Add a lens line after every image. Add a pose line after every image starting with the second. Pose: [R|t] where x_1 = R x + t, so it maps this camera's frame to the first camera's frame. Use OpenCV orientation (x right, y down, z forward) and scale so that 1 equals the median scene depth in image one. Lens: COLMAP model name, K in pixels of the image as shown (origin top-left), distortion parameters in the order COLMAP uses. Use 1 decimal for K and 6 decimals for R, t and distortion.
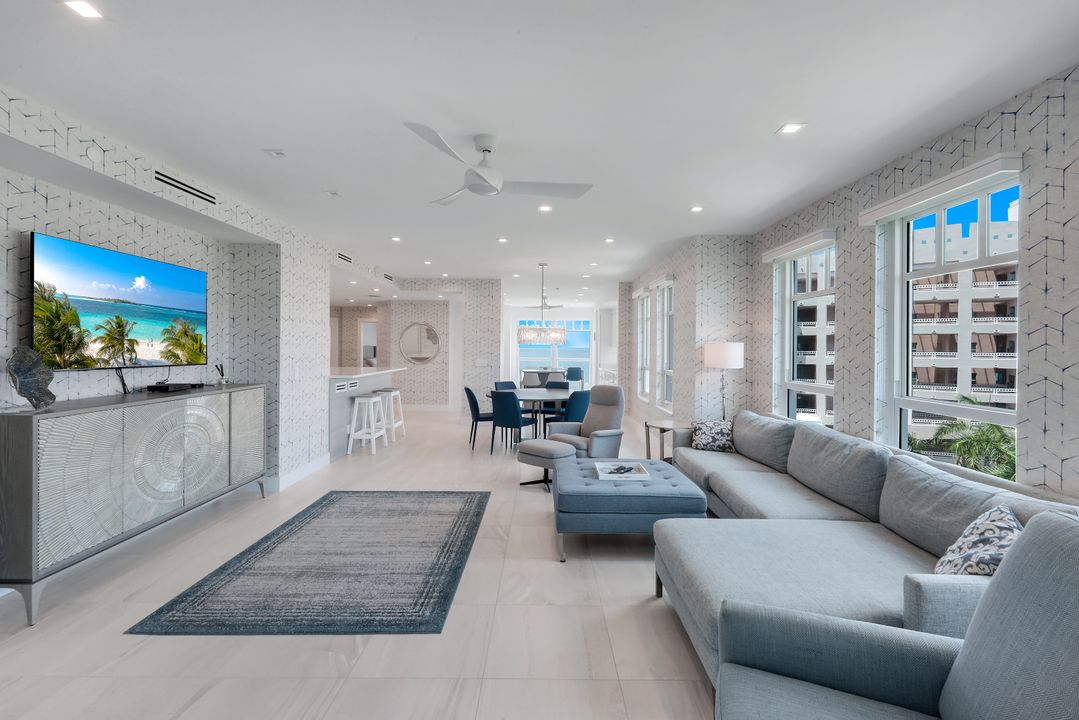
lens RADIAL K [[463.1, 0, 538.1], [0, 463.1, 349.9], [0, 0, 1]] dist [0.001099, 0.001943]
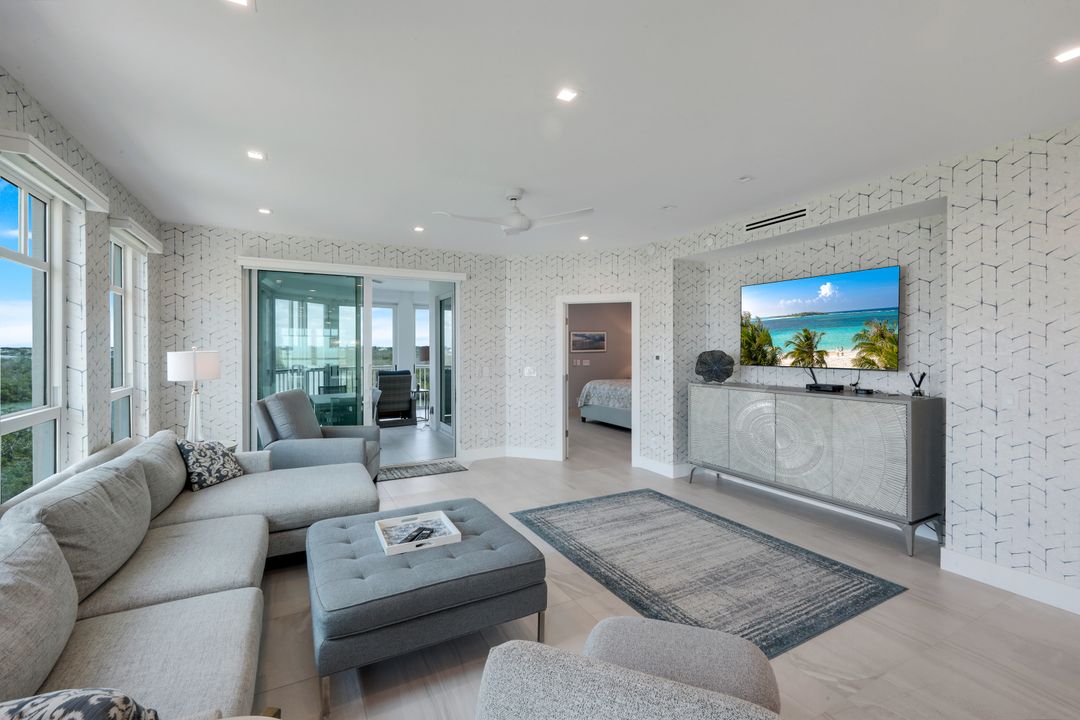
lens RADIAL K [[463.5, 0, 537.1], [0, 463.5, 354.8], [0, 0, 1]] dist [0.001099, 0.001943]
pose [[-0.879250, 0.002654, -0.476353, 0.362315], [-0.006115, 0.999839, 0.016859, -0.011955], [0.476321, 0.017736, -0.879093, 1.759225]]
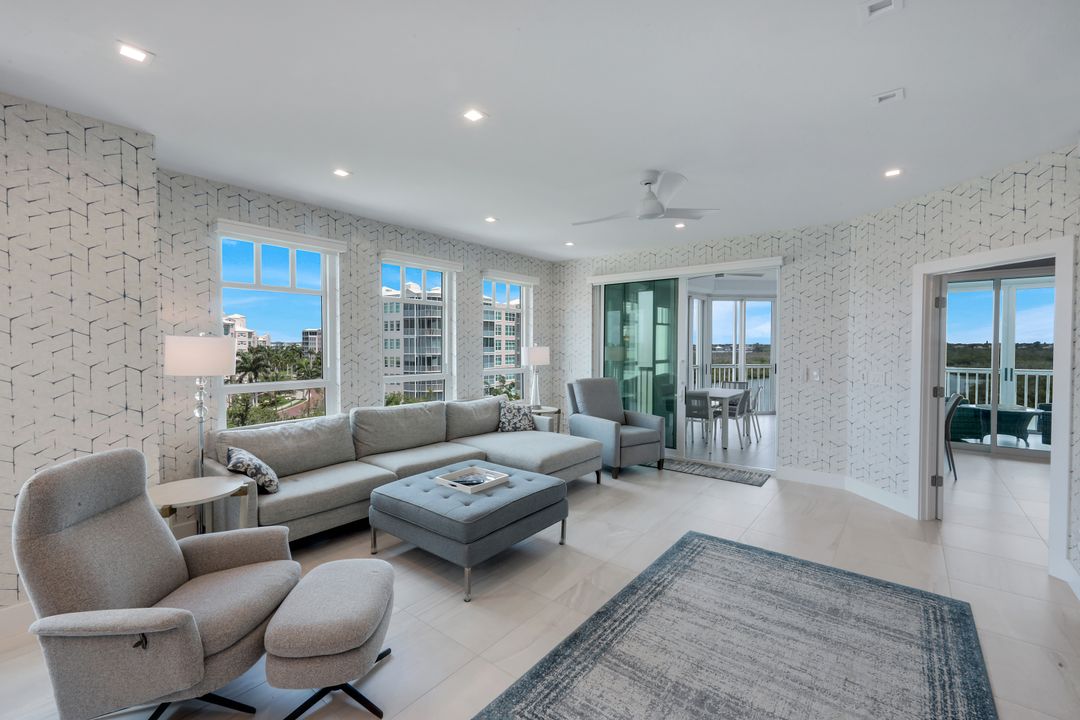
lens RADIAL K [[463.5, 0, 539.0], [0, 463.5, 347.8], [0, 0, 1]] dist [0.001099, 0.001943]
pose [[-0.787914, -0.010465, 0.615696, -0.518650], [-0.001927, 0.999893, 0.014529, -0.015238], [-0.615782, 0.010261, -0.787850, 1.722263]]
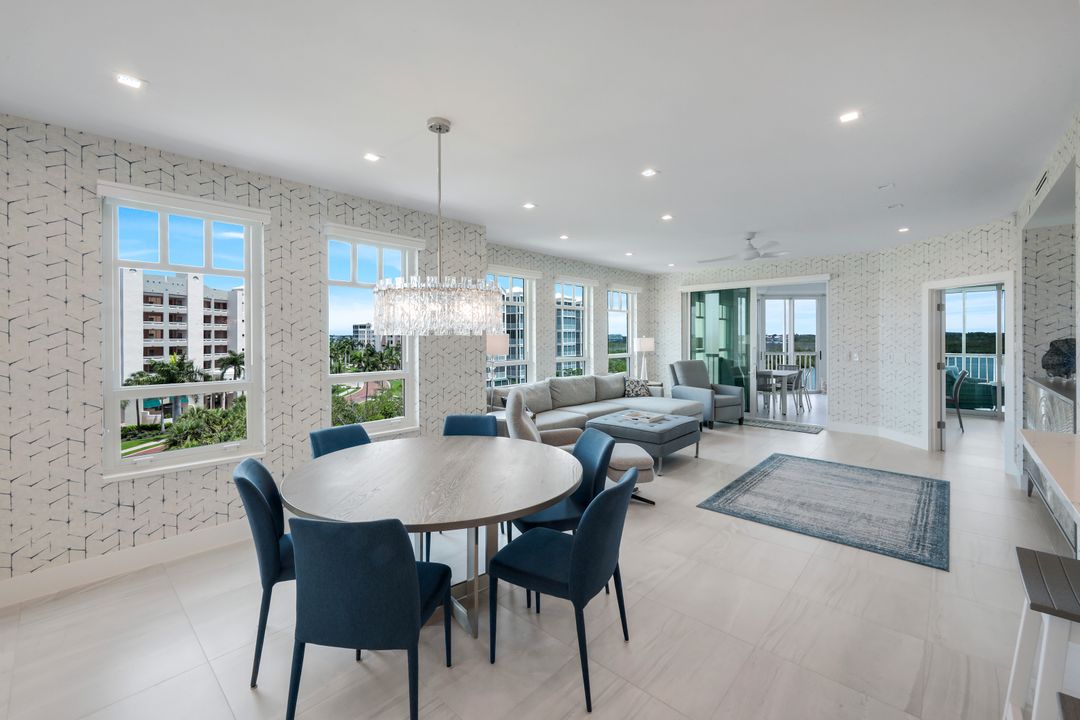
lens RADIAL K [[443.9, 0, 535.4], [0, 443.9, 331.8], [0, 0, 1]] dist [-0.007650, 0.000572]
pose [[-0.731686, 0.005306, 0.681621, -0.604844], [0.004245, 0.999986, -0.003228, -0.021733], [-0.681629, 0.000532, -0.731698, 2.450784]]
